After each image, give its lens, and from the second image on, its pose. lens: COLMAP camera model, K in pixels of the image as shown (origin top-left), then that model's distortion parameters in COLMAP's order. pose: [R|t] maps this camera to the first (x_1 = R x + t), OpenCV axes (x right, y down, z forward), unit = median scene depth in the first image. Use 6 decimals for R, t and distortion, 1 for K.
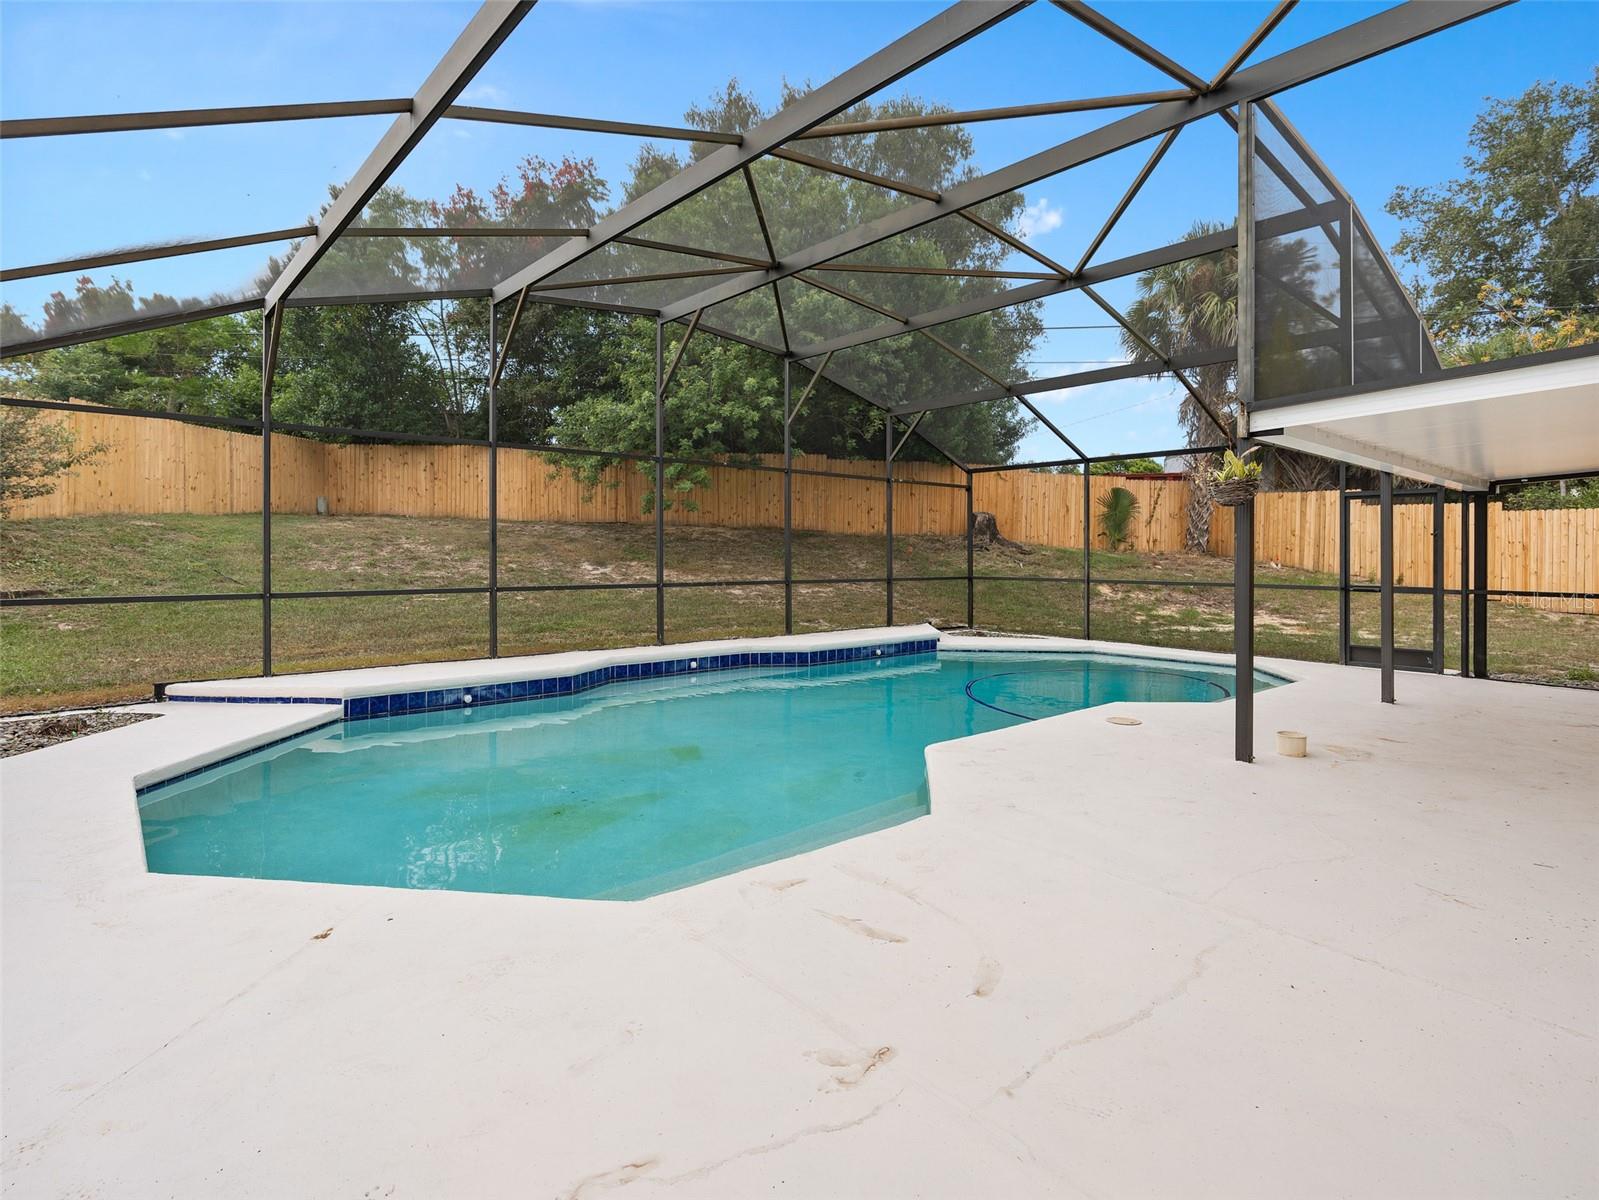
lens RADIAL K [[832.3, 0, 797.8], [0, 832.3, 573.6], [0, 0, 1]] dist [-0.004417, 0.001514]
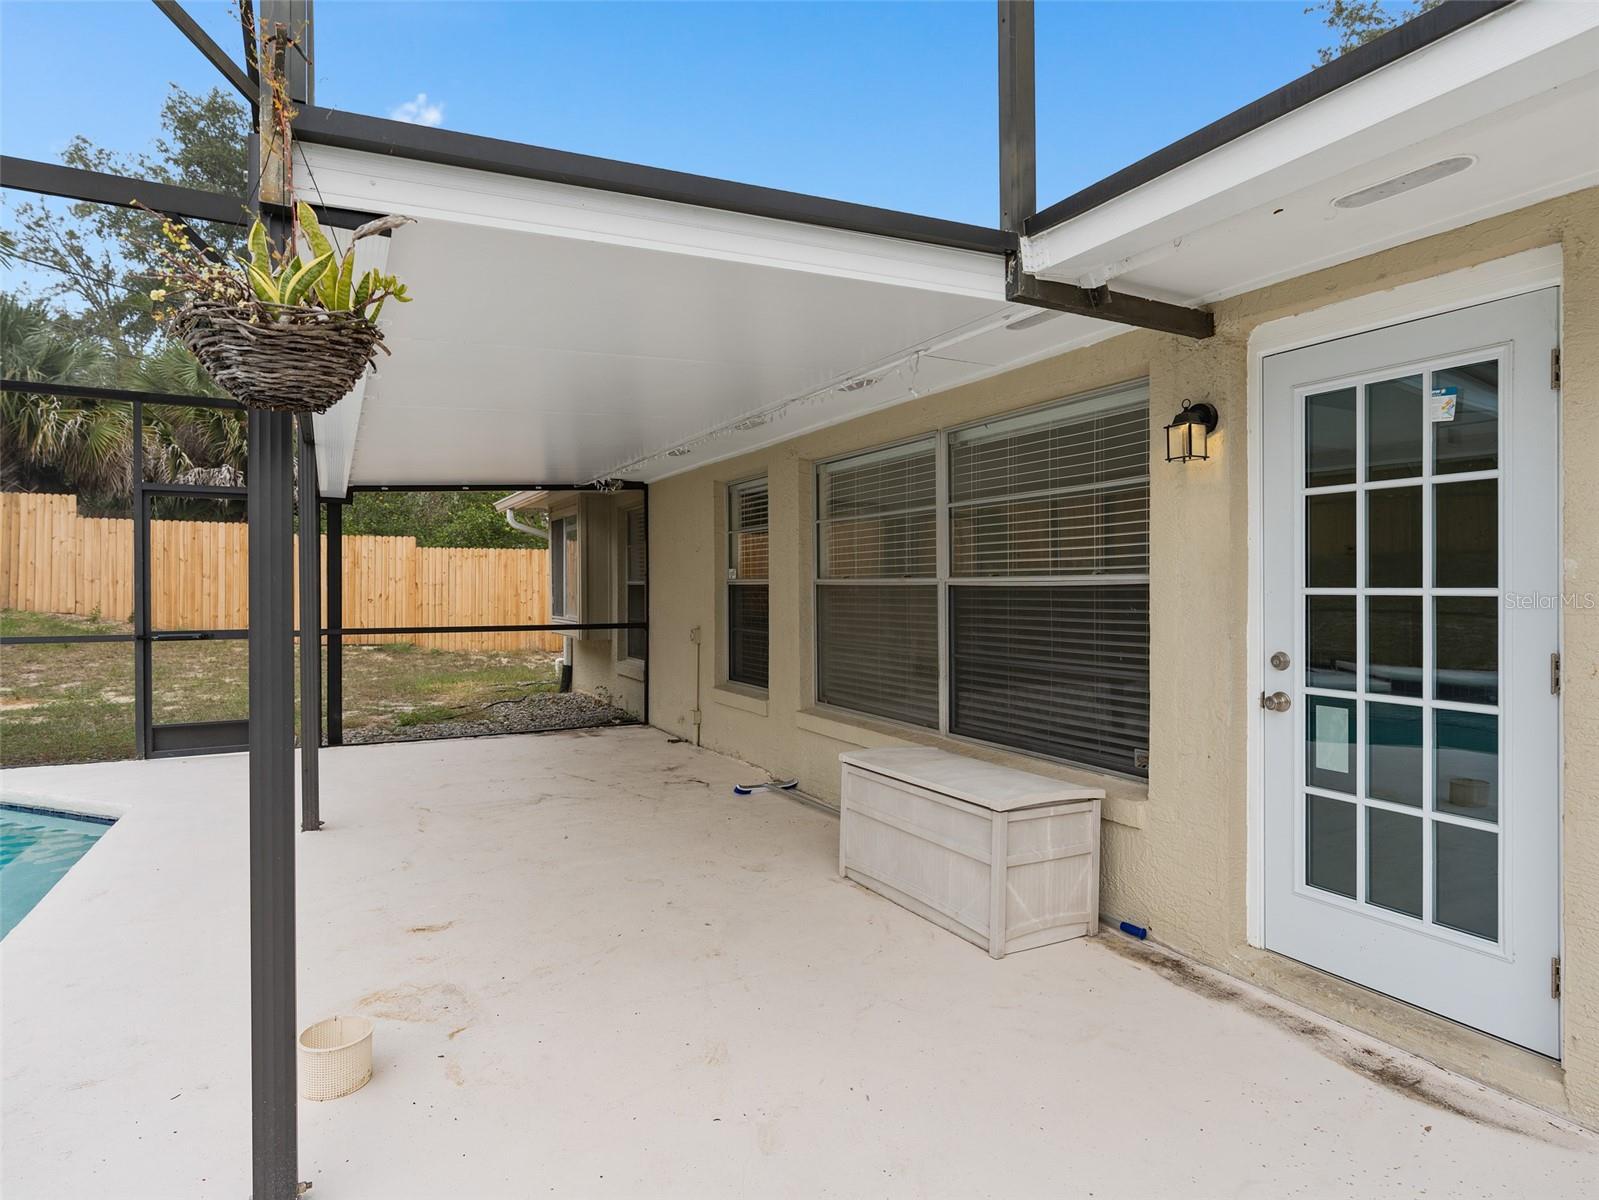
lens RADIAL K [[885.6, 0, 796.4], [0, 885.6, 570.8], [0, 0, 1]] dist [-0.003505, -0.000827]
pose [[0.227871, 0.013040, 0.973604, 0.093372], [0.025856, 0.999477, -0.019438, -0.004562], [-0.973348, 0.029603, 0.227415, 0.282522]]
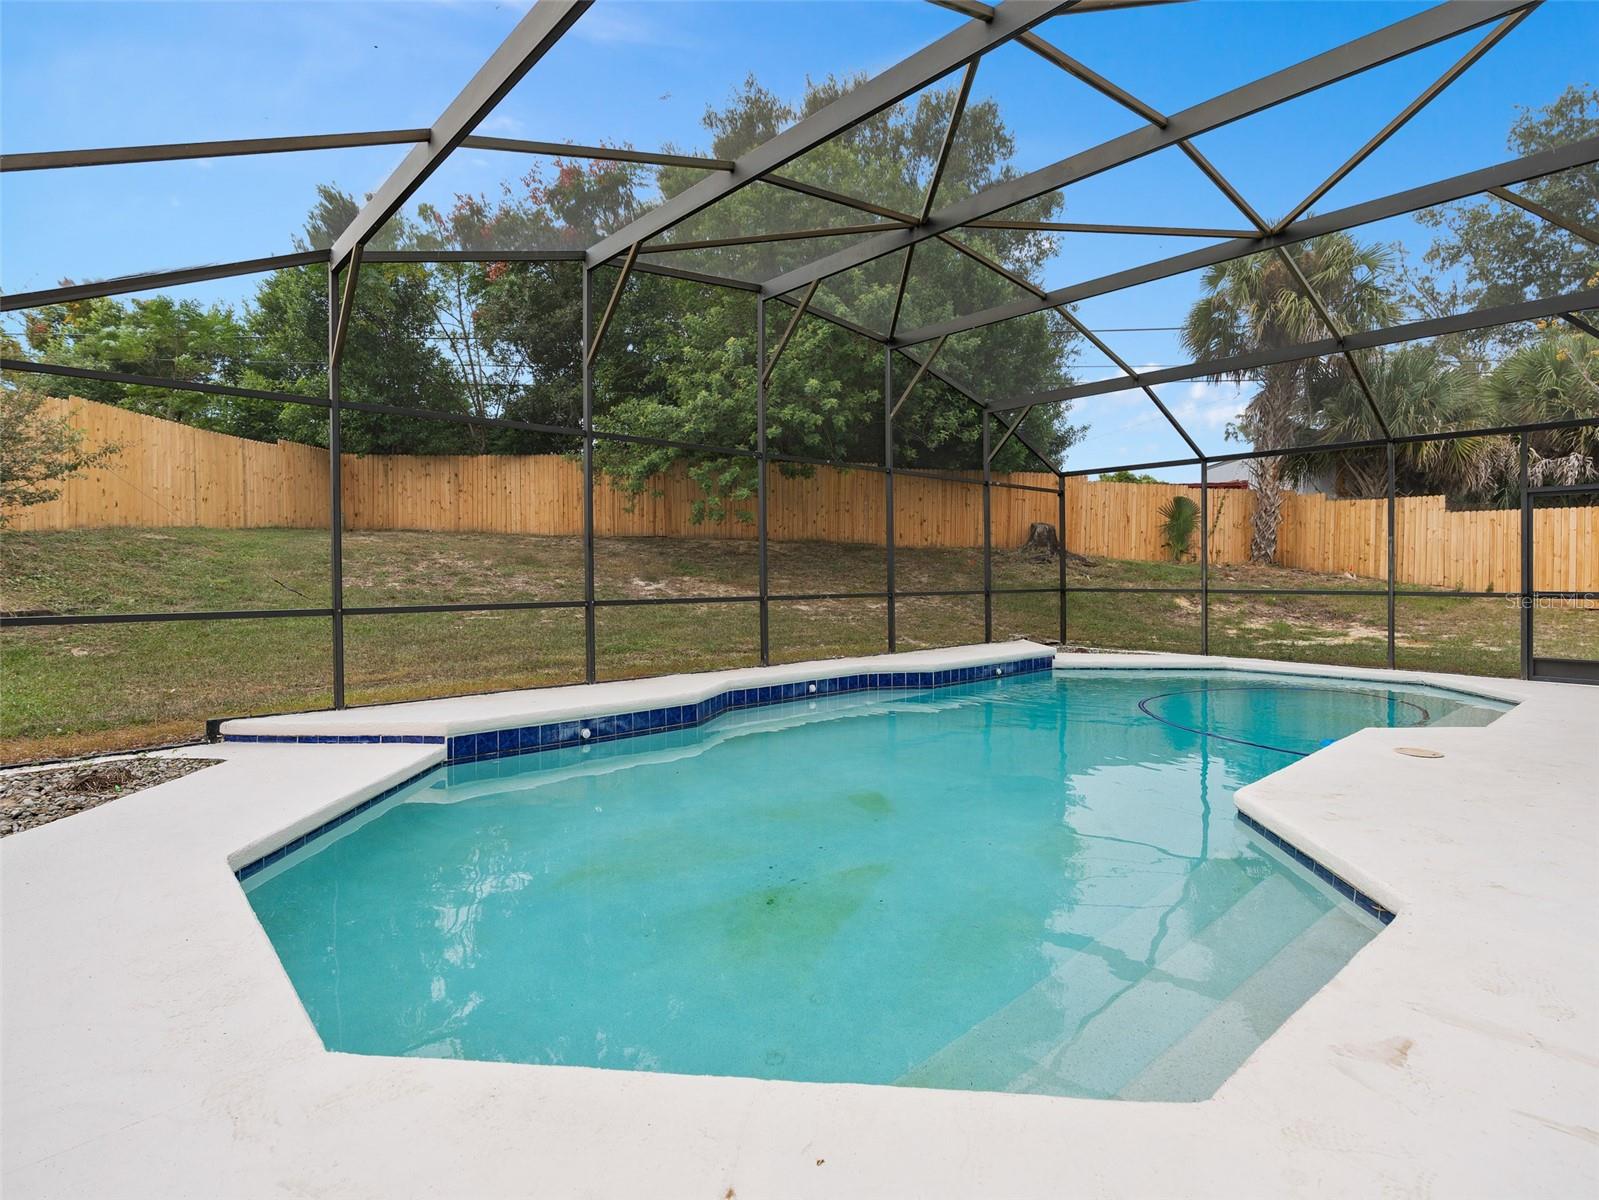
lens RADIAL K [[821.7, 0, 799.5], [0, 821.7, 600.0], [0, 0, 1]] dist [-0.007430, 0.003362]
pose [[0.999686, -0.008984, 0.023388, -0.115006], [0.008818, 0.999935, 0.007173, 0.007715], [-0.023451, -0.006964, 0.999701, 0.101389]]
